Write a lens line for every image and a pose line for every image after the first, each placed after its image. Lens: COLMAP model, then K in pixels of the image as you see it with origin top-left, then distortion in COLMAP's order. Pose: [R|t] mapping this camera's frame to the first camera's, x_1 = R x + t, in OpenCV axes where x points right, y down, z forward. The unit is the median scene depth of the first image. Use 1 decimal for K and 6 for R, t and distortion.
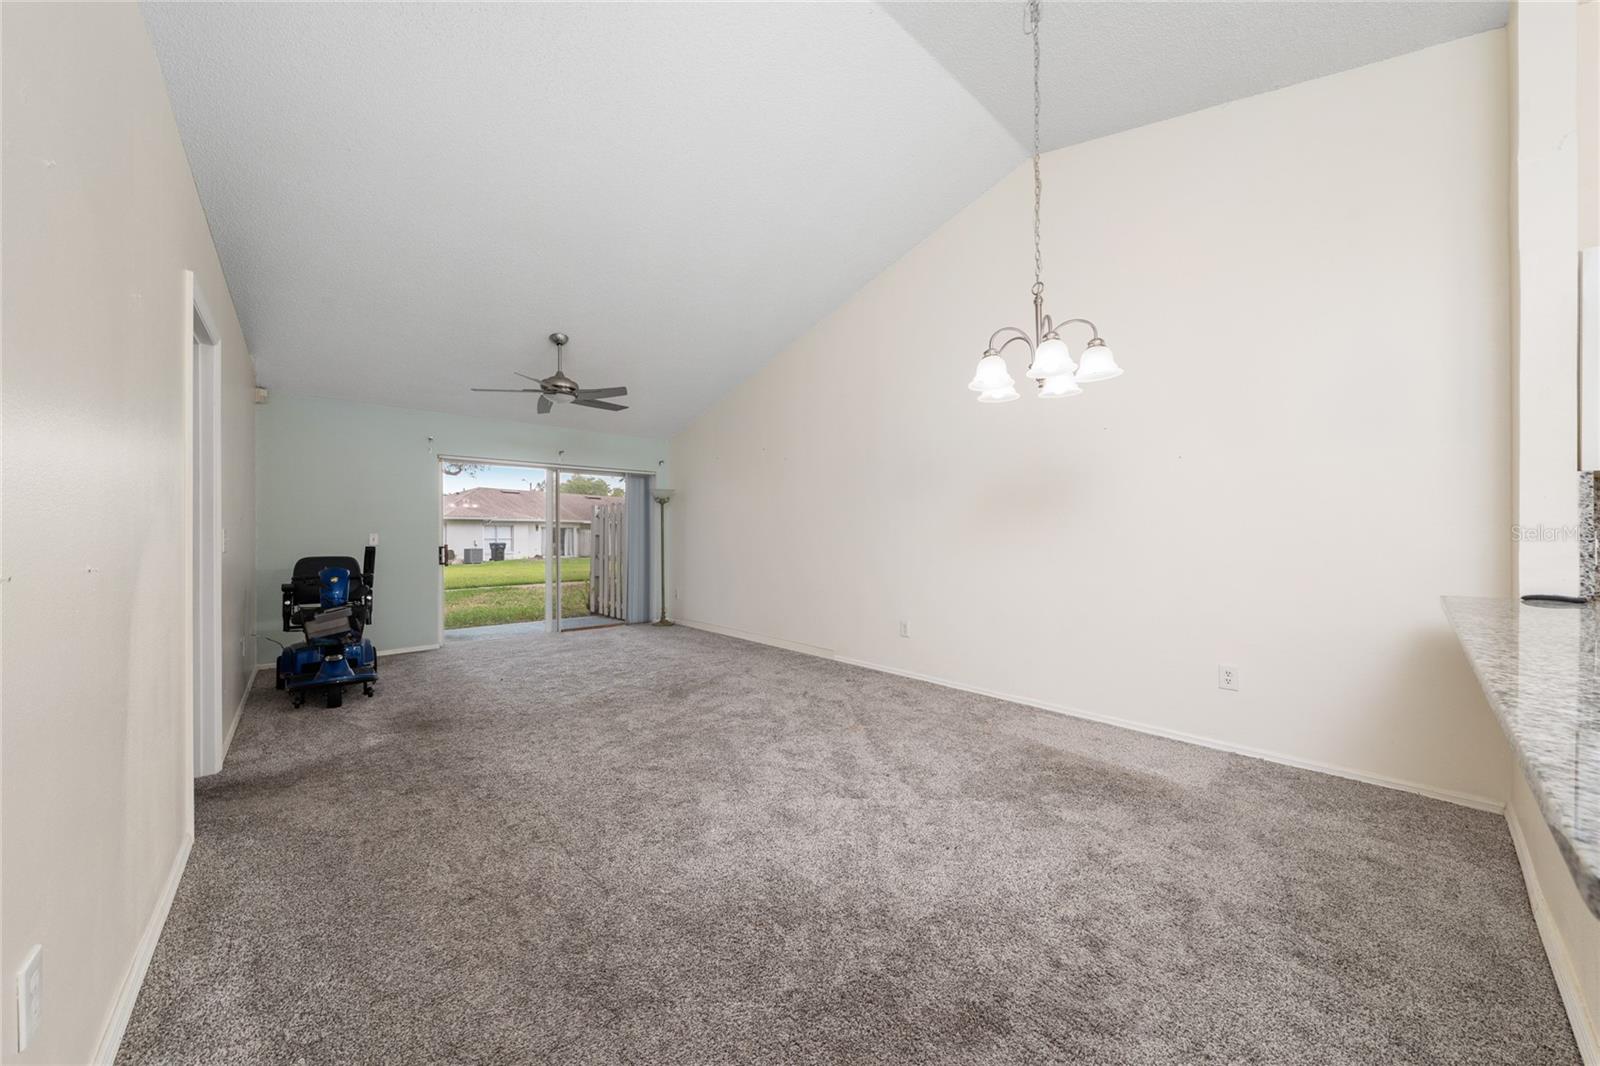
lens RADIAL K [[553.9, 0, 799.8], [0, 553.9, 537.7], [0, 0, 1]] dist [-0.000317, -0.000048]
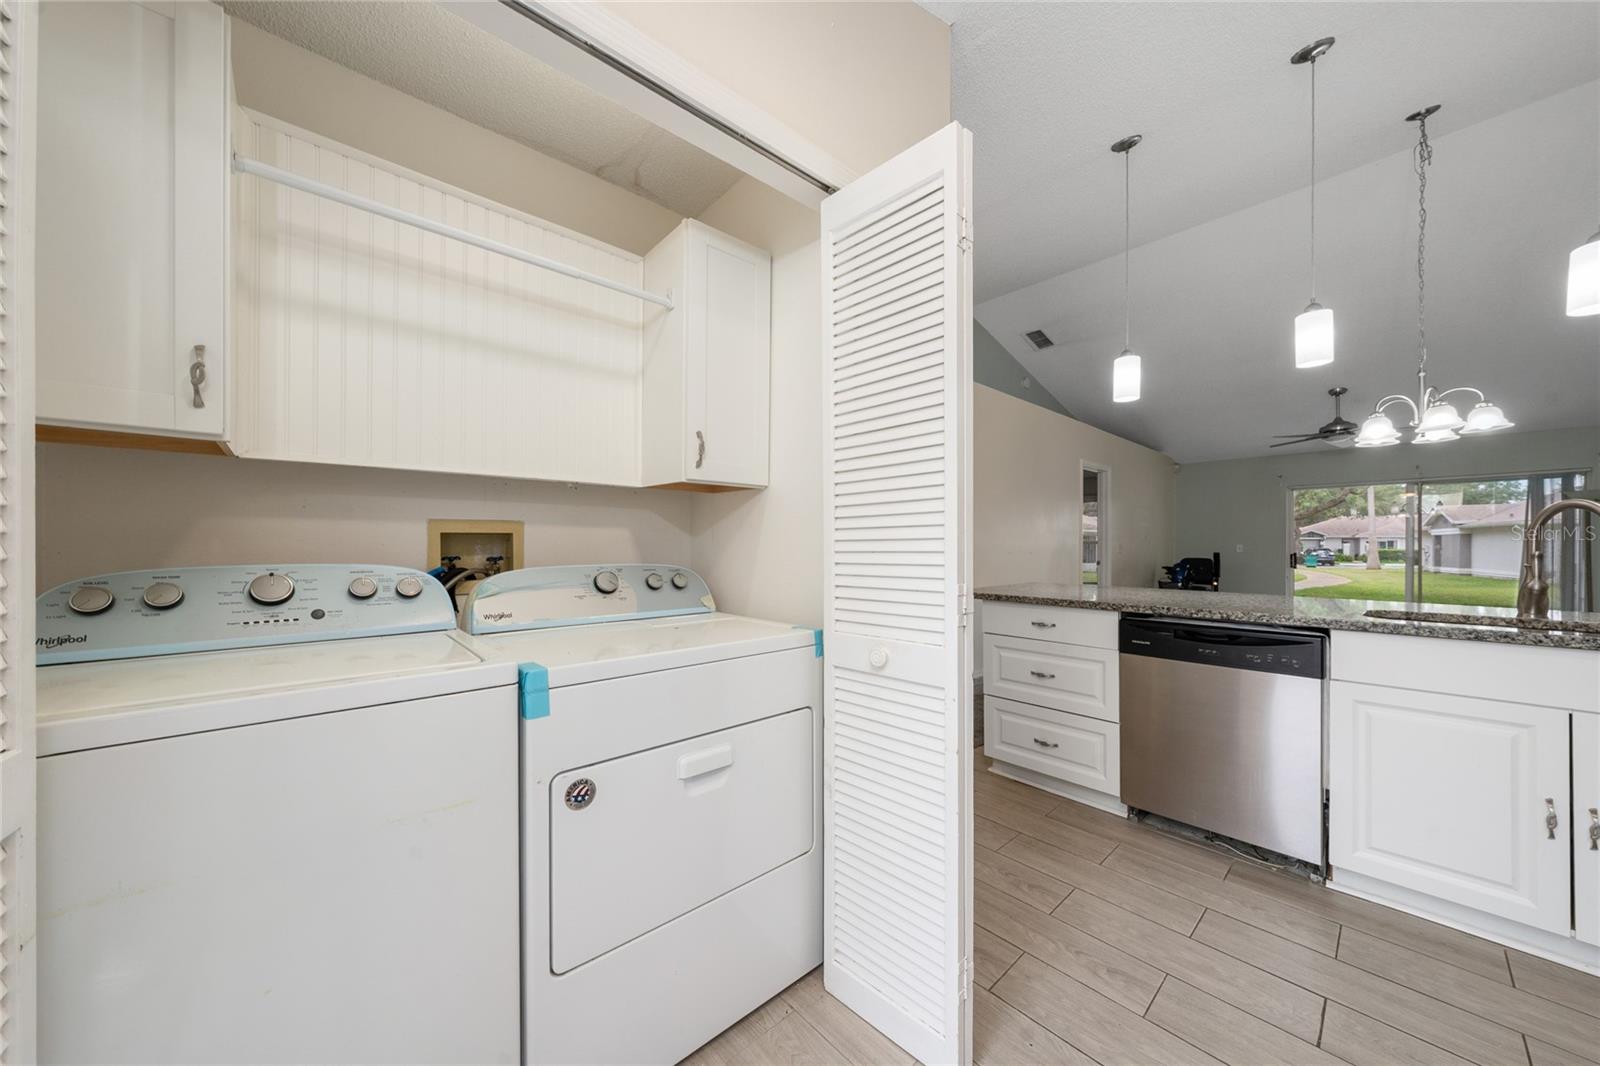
lens RADIAL K [[548.7, 0, 801.5], [0, 548.7, 545.2], [0, 0, 1]] dist [-0.000526, -0.000105]
pose [[-0.000117, 0.001497, -0.999999, 0.695090], [-0.004750, 0.999988, 0.001497, -0.001340], [0.999989, 0.004750, -0.000109, -0.196780]]
